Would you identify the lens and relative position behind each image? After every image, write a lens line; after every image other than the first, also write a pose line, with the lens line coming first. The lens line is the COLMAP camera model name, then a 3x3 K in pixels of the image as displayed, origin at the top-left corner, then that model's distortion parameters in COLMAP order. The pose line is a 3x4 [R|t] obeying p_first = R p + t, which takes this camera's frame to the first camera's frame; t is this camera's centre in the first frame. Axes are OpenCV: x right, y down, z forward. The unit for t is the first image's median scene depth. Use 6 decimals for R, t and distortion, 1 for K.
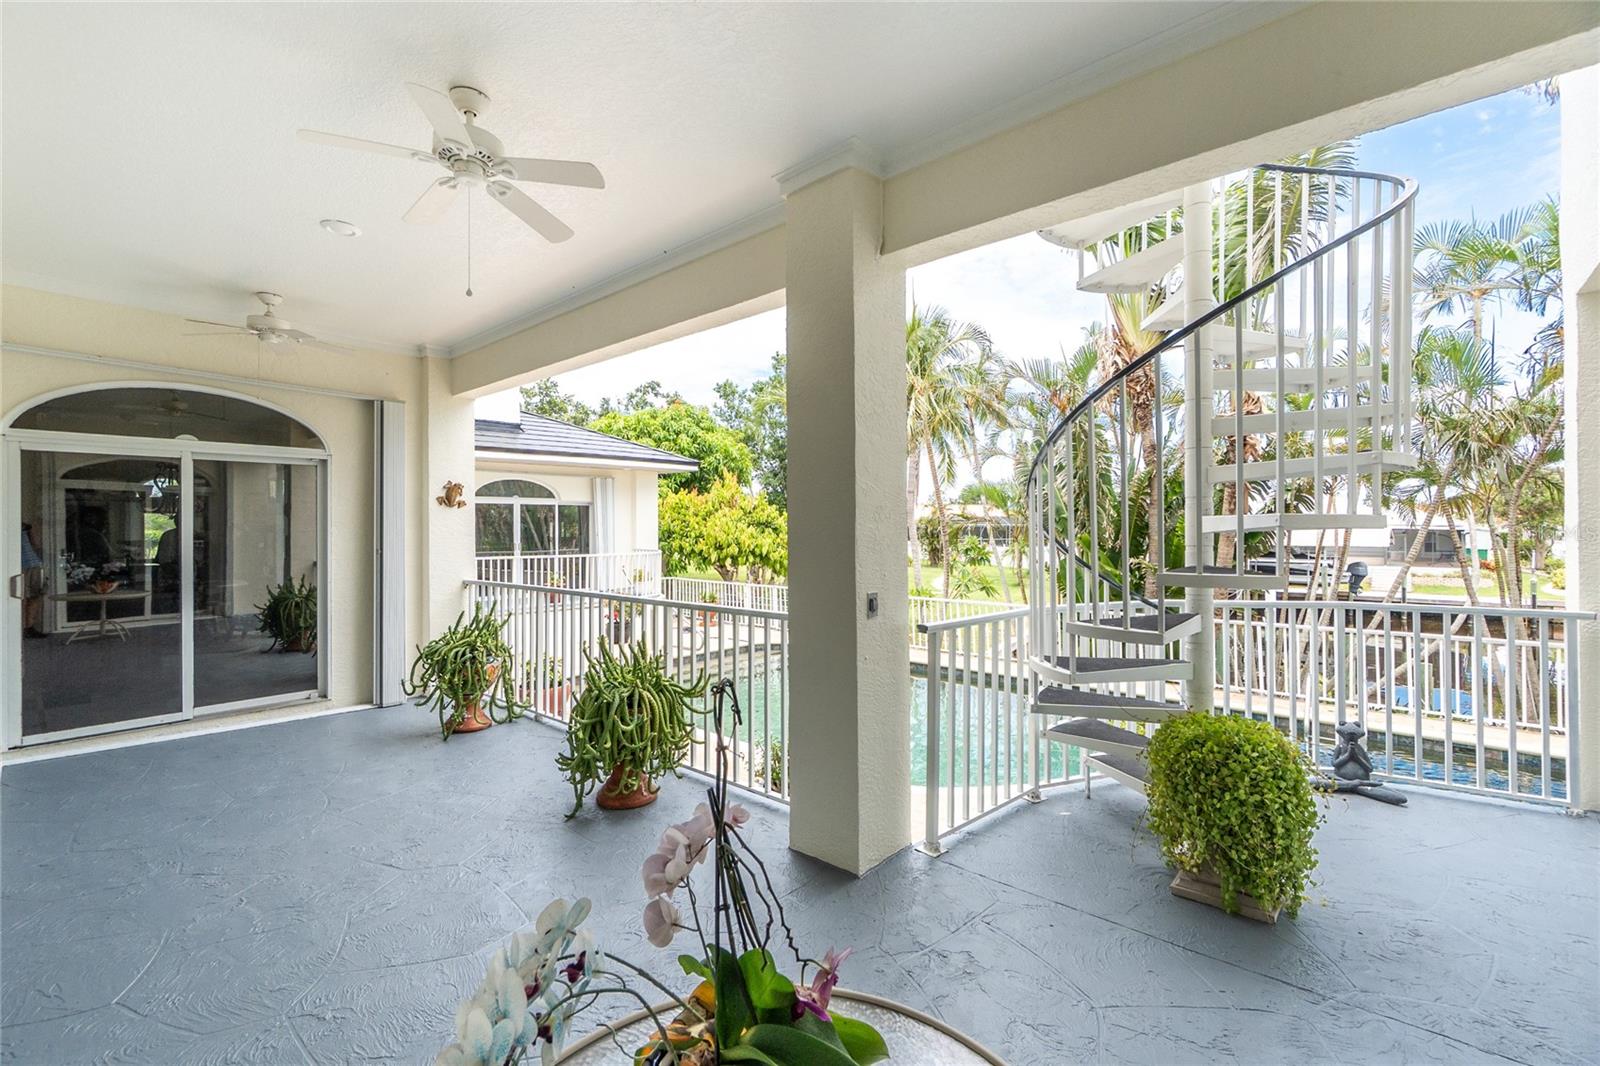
lens RADIAL K [[701.1, 0, 800.0], [0, 701.1, 533.0], [0, 0, 1]] dist [-0.002535, -0.000191]
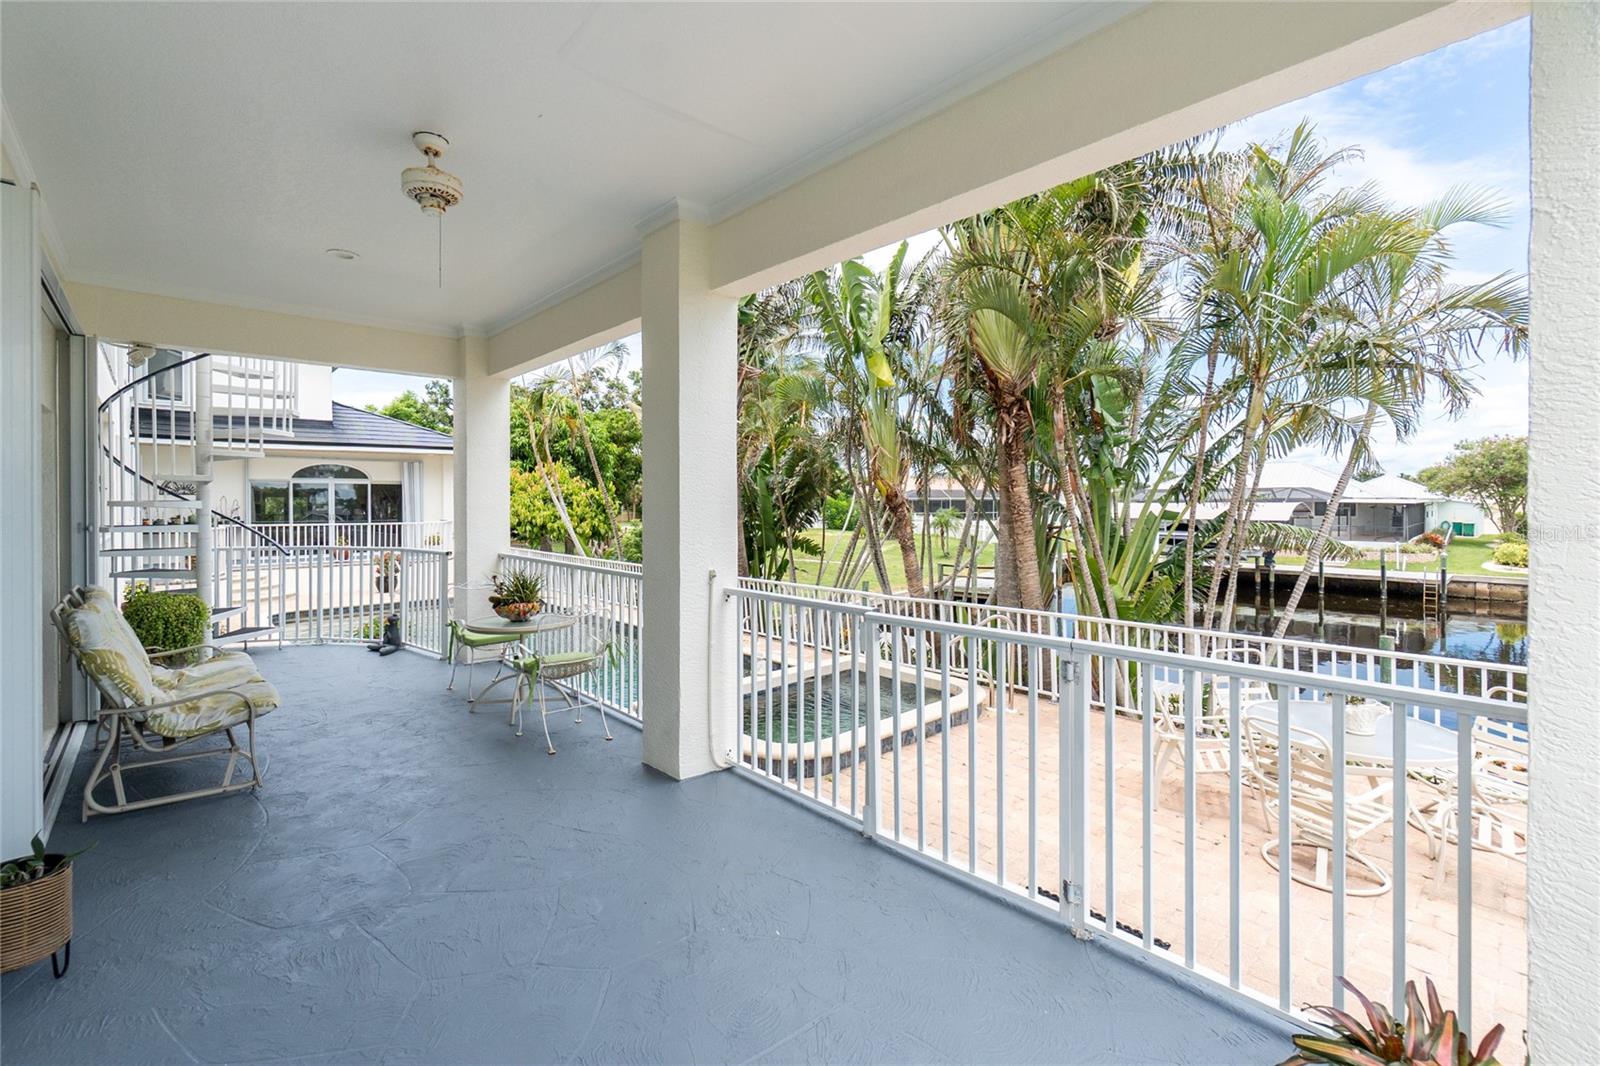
lens RADIAL K [[720.6, 0, 794.0], [0, 720.6, 509.6], [0, 0, 1]] dist [-0.006290, 0.000225]
pose [[0.995436, 0.002904, -0.095390, 0.534201], [-0.002367, 0.999981, 0.005743, -0.002317], [0.095405, -0.005491, 0.995423, -0.229810]]
